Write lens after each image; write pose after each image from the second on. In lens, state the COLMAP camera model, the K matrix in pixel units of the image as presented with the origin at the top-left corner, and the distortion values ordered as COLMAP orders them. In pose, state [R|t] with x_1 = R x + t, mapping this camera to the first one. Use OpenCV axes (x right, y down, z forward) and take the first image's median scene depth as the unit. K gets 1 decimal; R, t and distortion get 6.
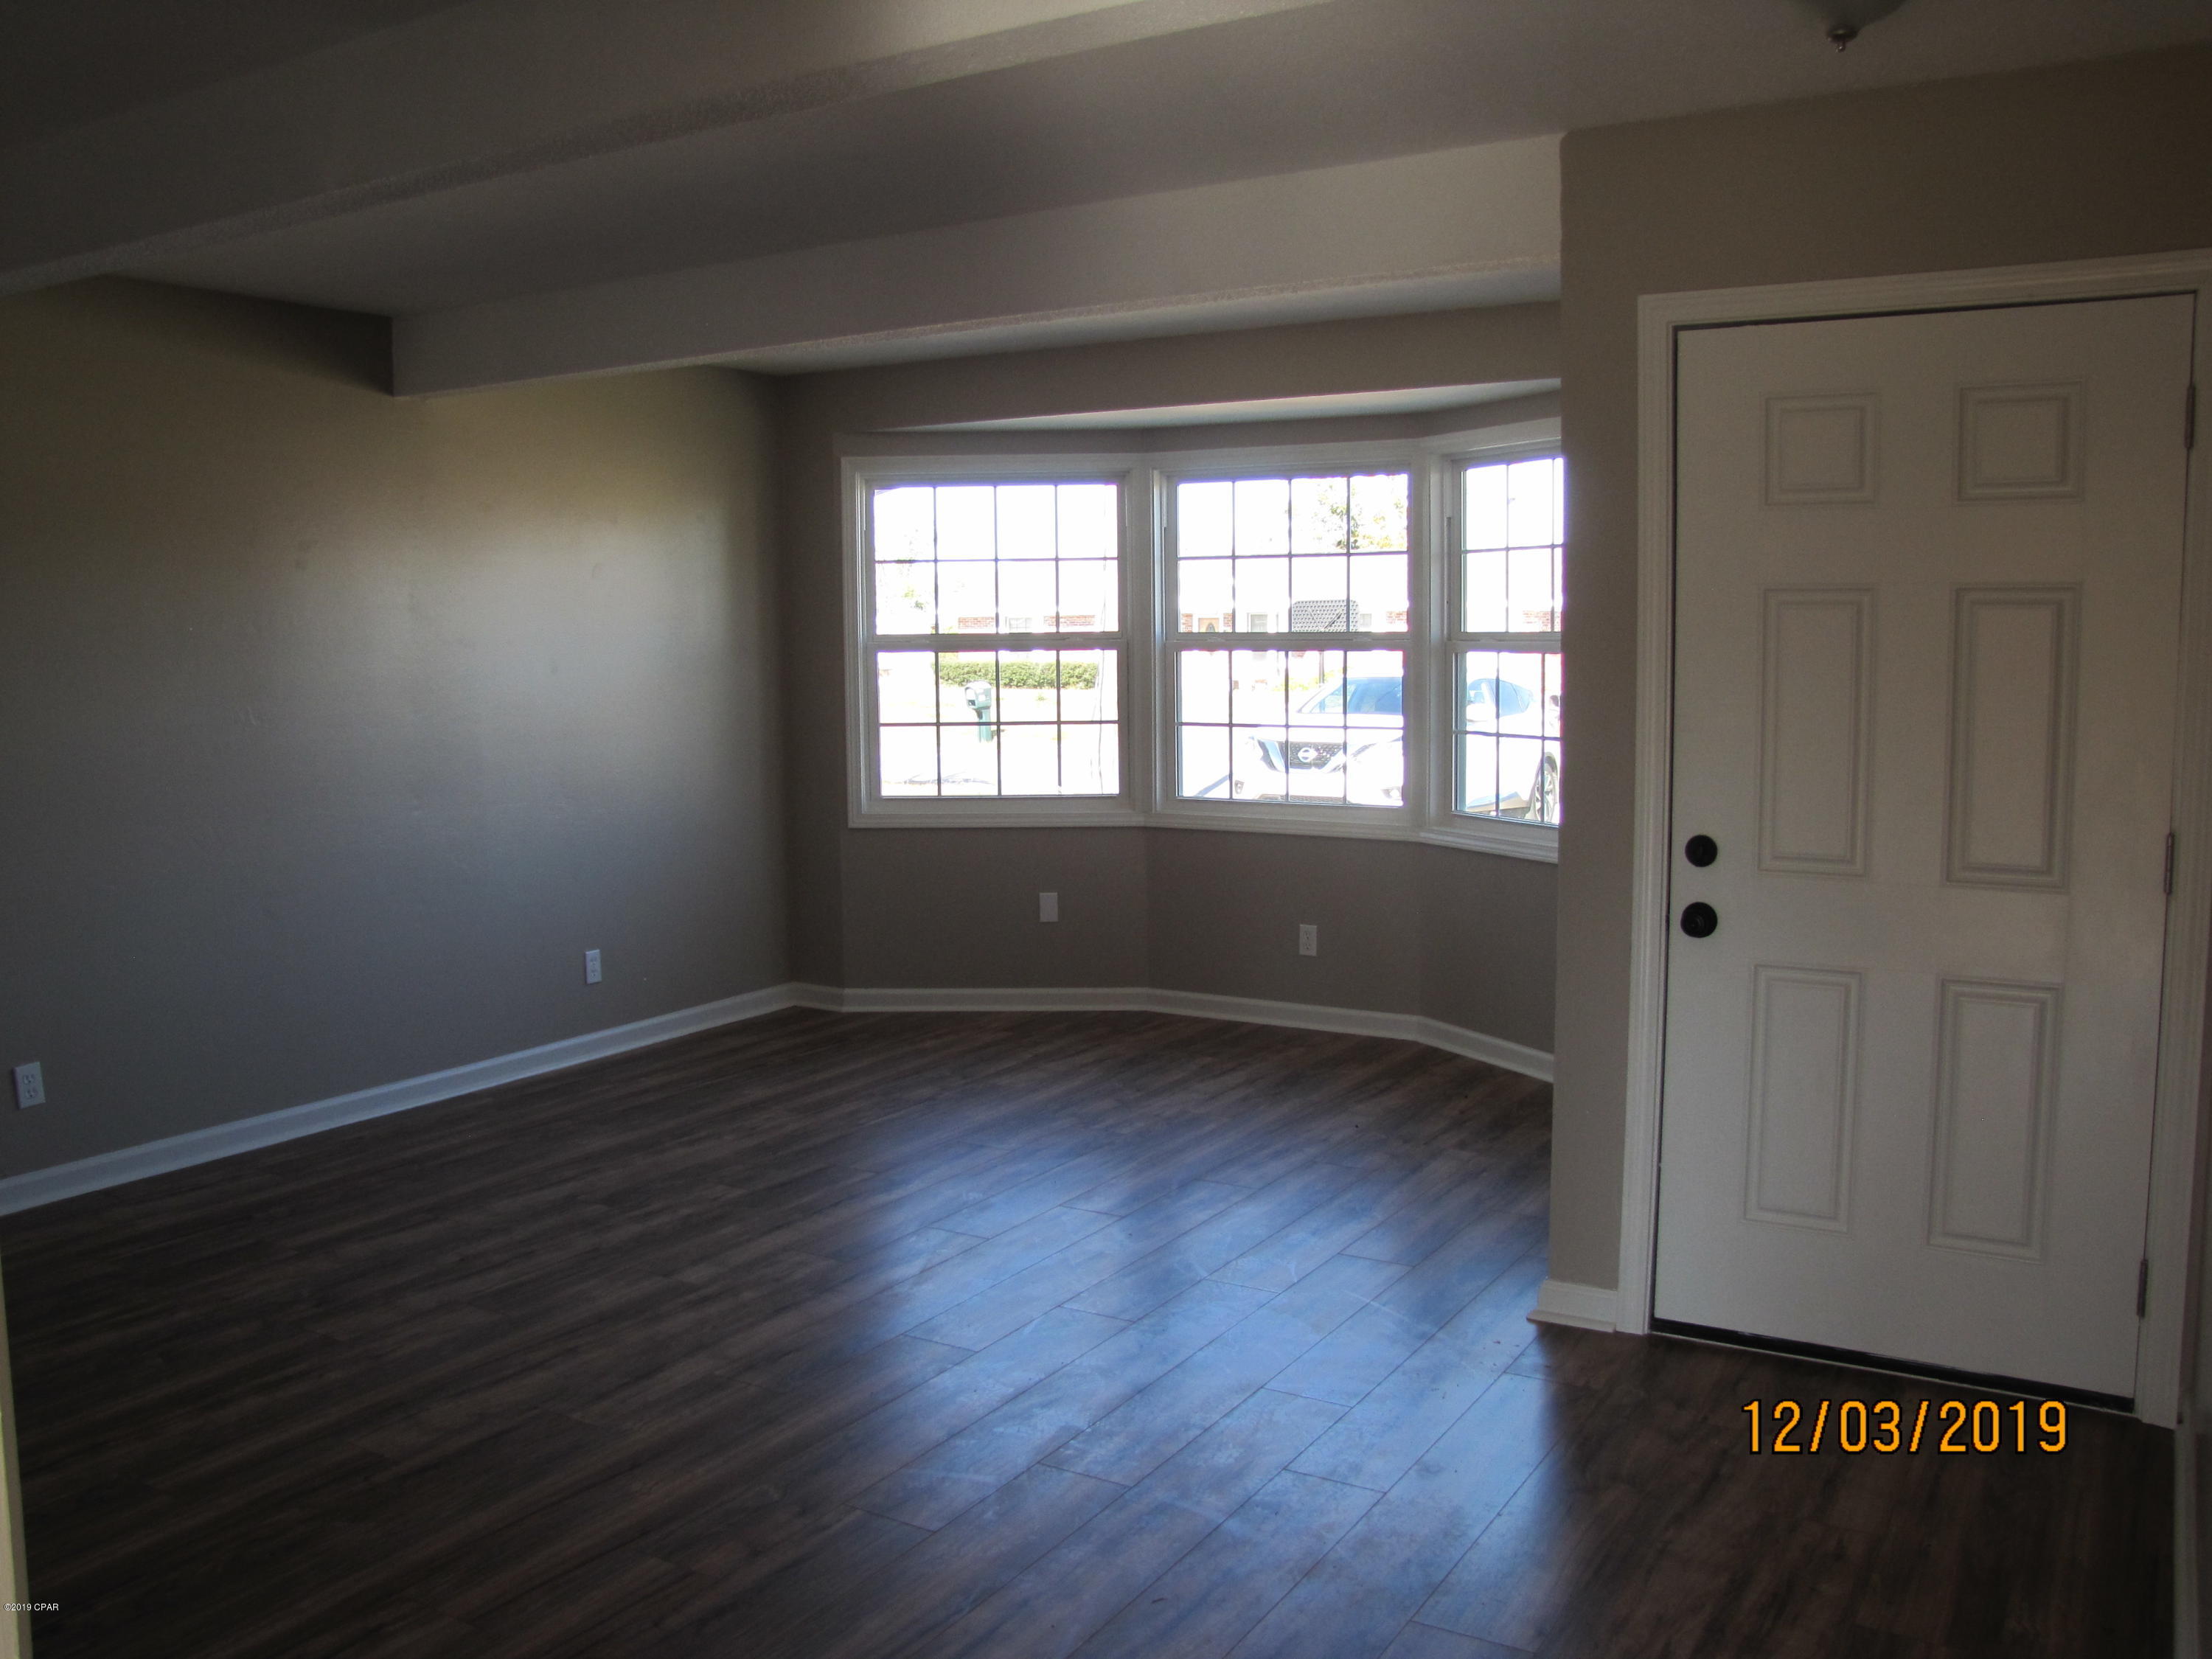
lens RADIAL K [[1849.0, 0, 1092.3], [0, 1849.0, 817.9], [0, 0, 1]] dist [-0.186132, 0.155494]
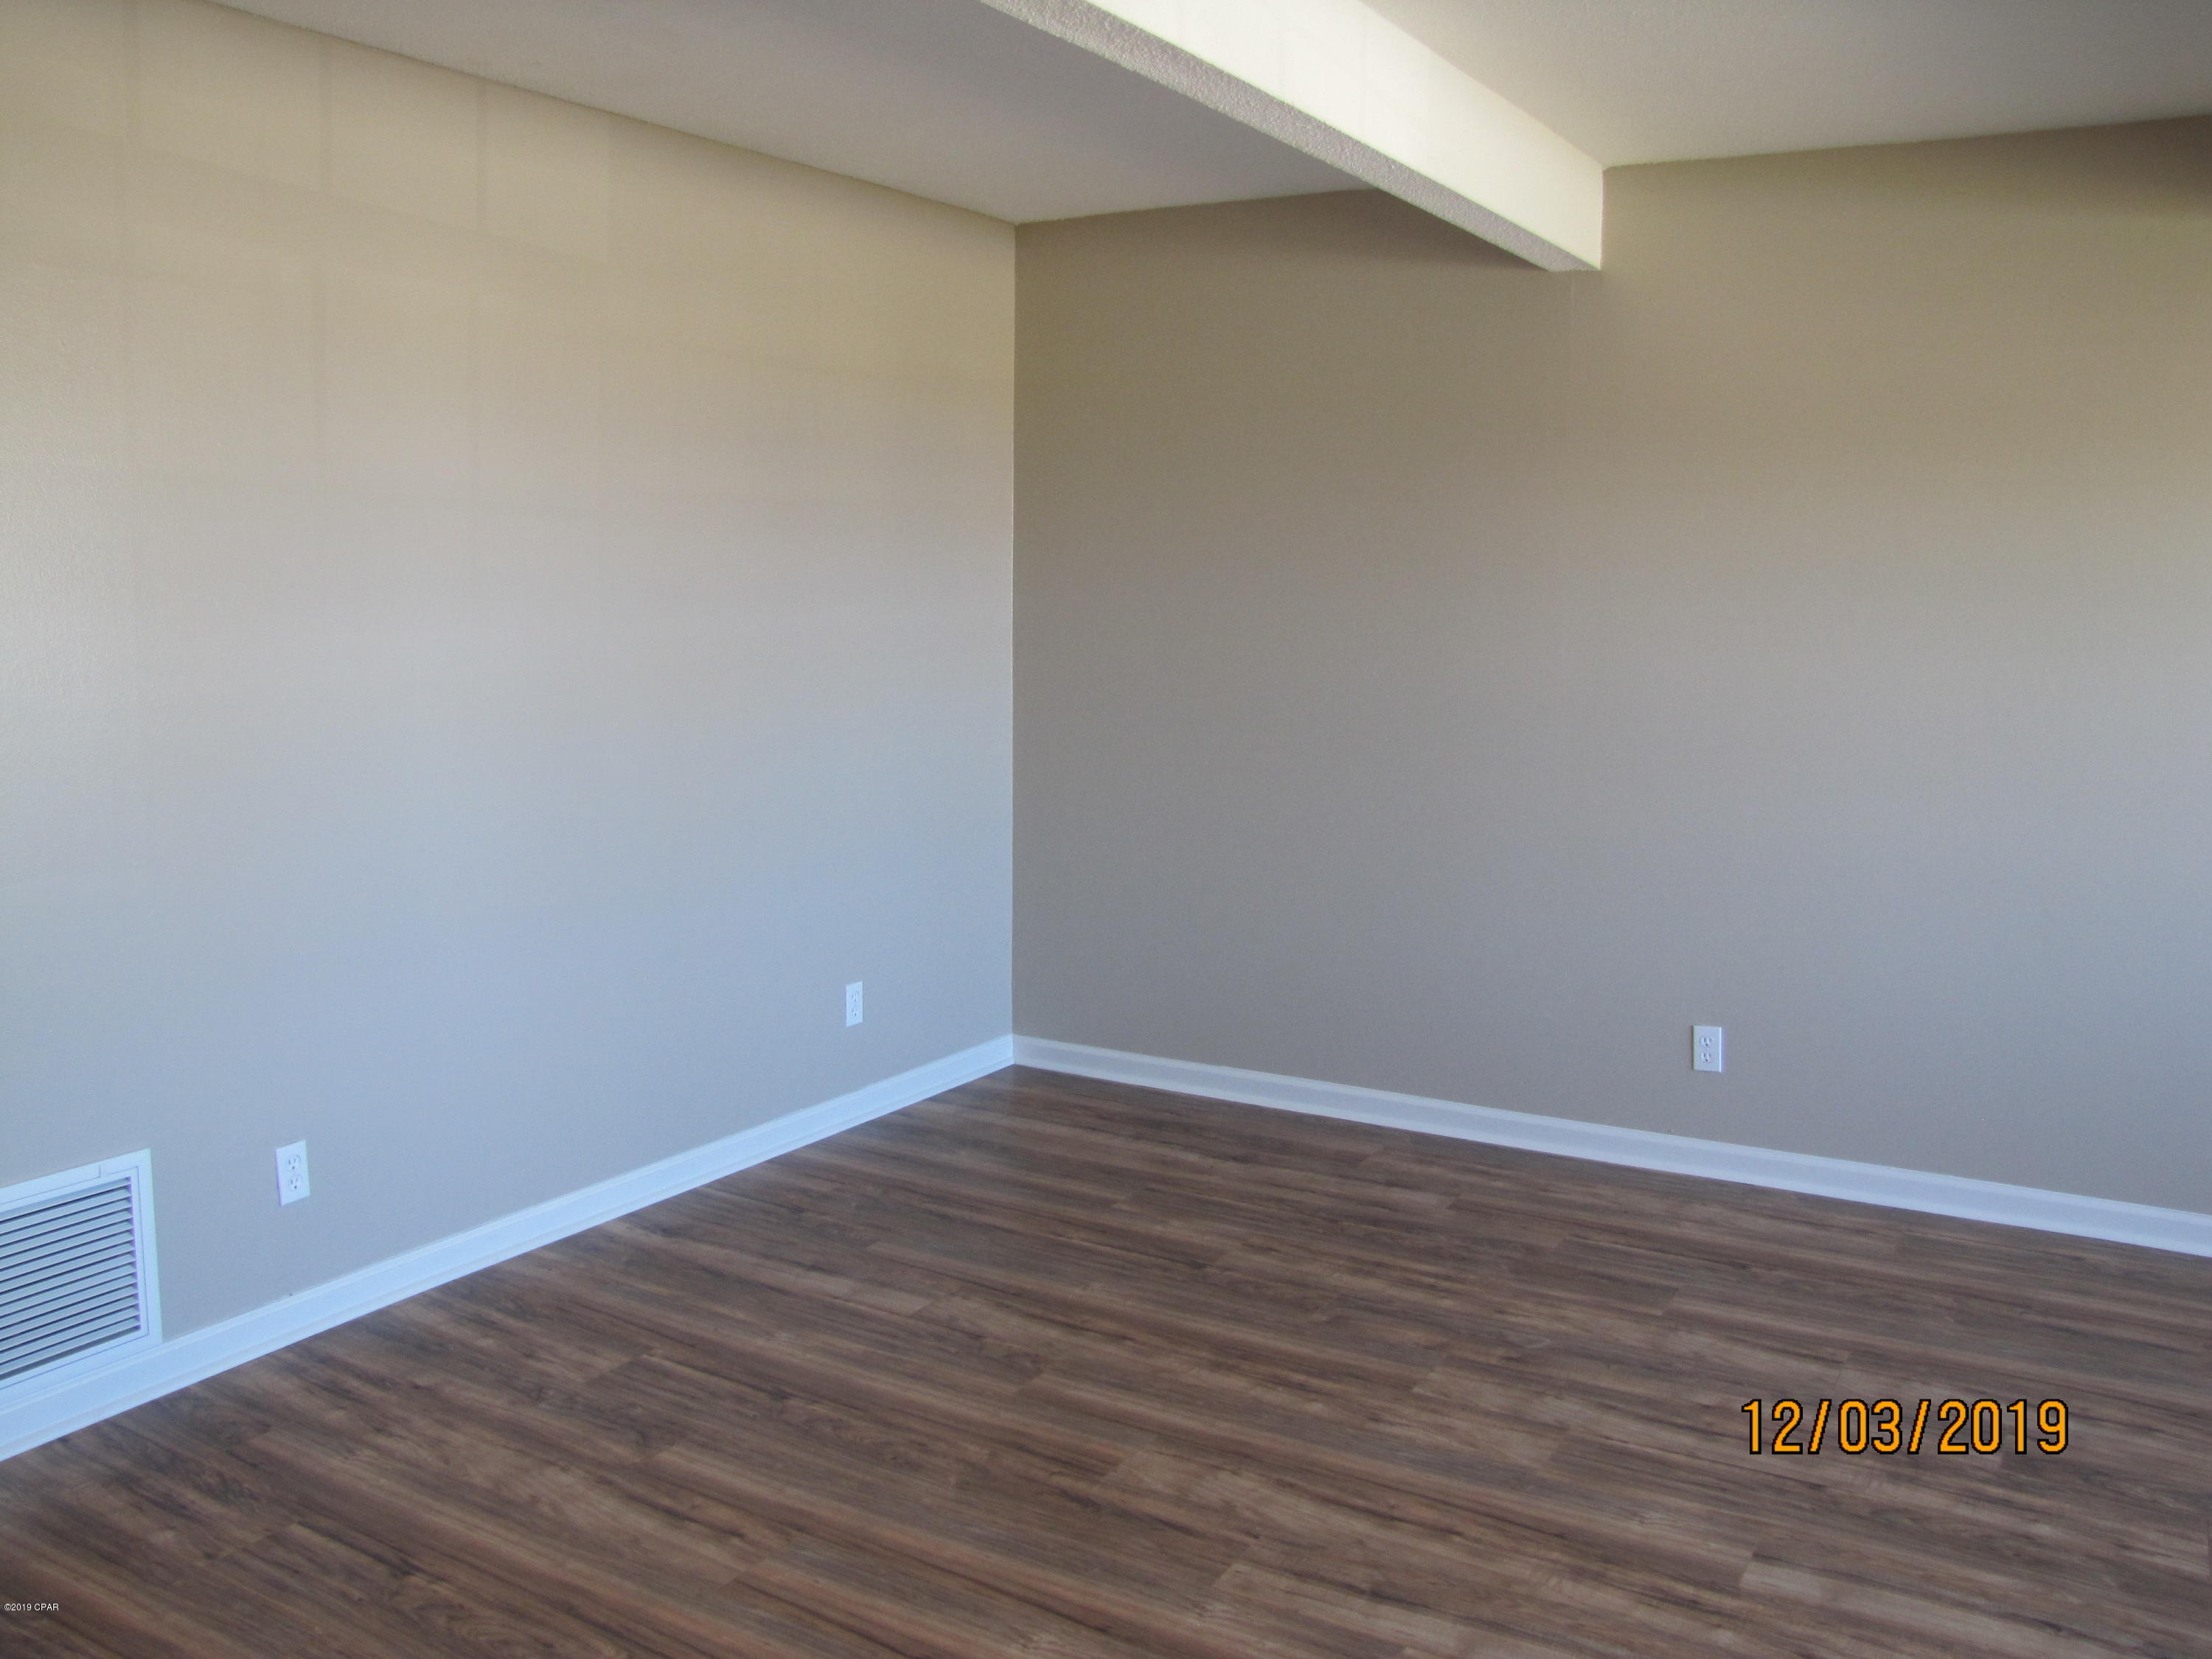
lens RADIAL K [[1849.0, 0, 1092.3], [0, 1849.0, 817.9], [0, 0, 1]] dist [-0.186132, 0.155494]
pose [[-0.000659, 0.133955, -0.990987, 0.373226], [-0.106374, 0.985355, 0.133264, -0.069300], [0.994326, 0.105503, 0.013600, 0.765339]]
